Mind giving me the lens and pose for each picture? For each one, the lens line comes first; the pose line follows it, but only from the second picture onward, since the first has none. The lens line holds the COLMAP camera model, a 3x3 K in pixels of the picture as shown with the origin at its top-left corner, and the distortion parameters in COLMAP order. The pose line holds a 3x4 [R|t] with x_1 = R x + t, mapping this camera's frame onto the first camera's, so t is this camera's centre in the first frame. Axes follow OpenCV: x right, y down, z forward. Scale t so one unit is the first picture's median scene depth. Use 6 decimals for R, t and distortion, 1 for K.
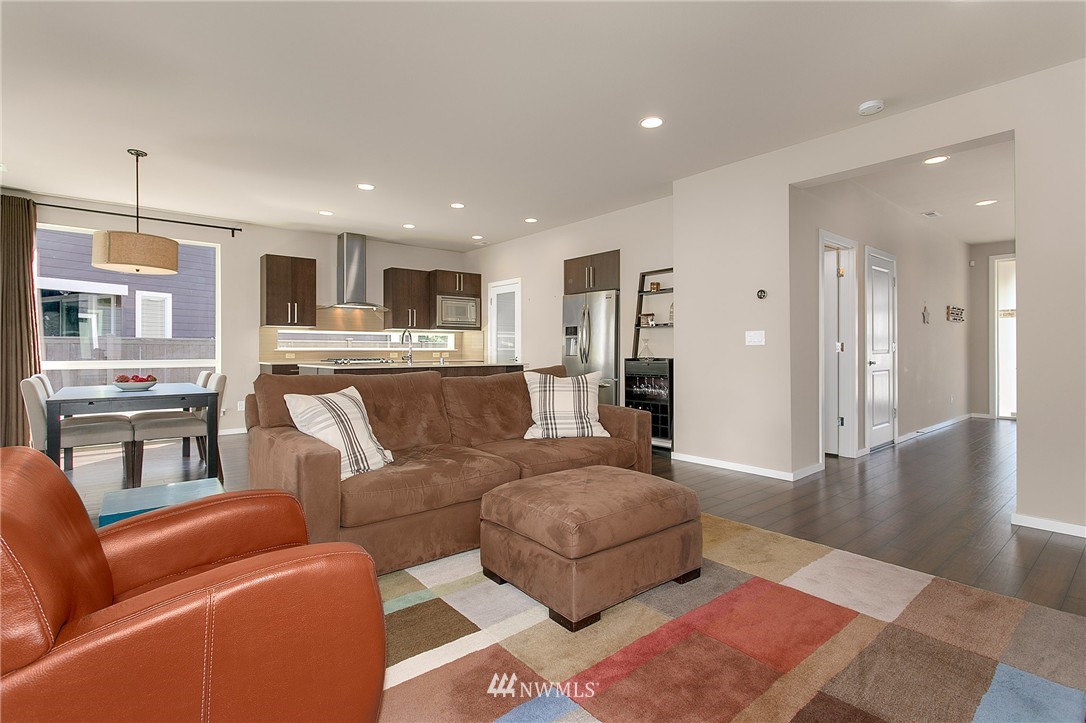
lens RADIAL K [[515.1, 0, 542.6], [0, 515.1, 353.8], [0, 0, 1]] dist [-0.001213, 0.001017]
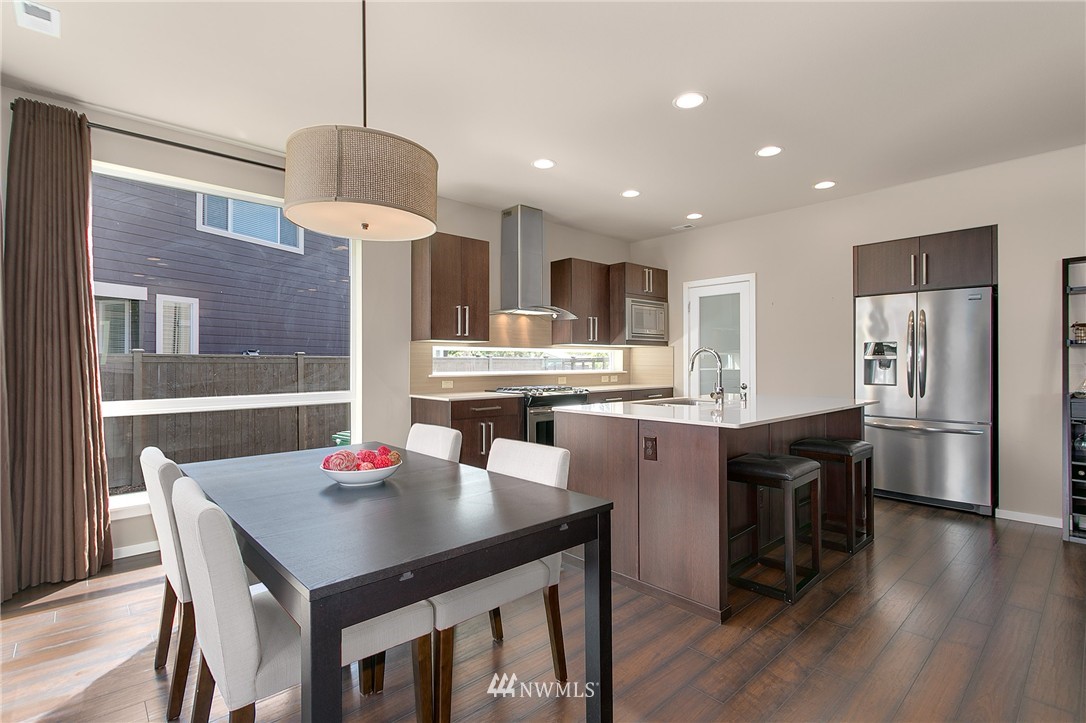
lens RADIAL K [[515.1, 0, 549.5], [0, 515.1, 362.1], [0, 0, 1]] dist [-0.001213, 0.001017]
pose [[0.998973, -0.000894, 0.045305, -0.341716], [0.001198, 0.999977, -0.006686, -0.018200], [-0.045298, 0.006734, 0.998951, 0.279017]]
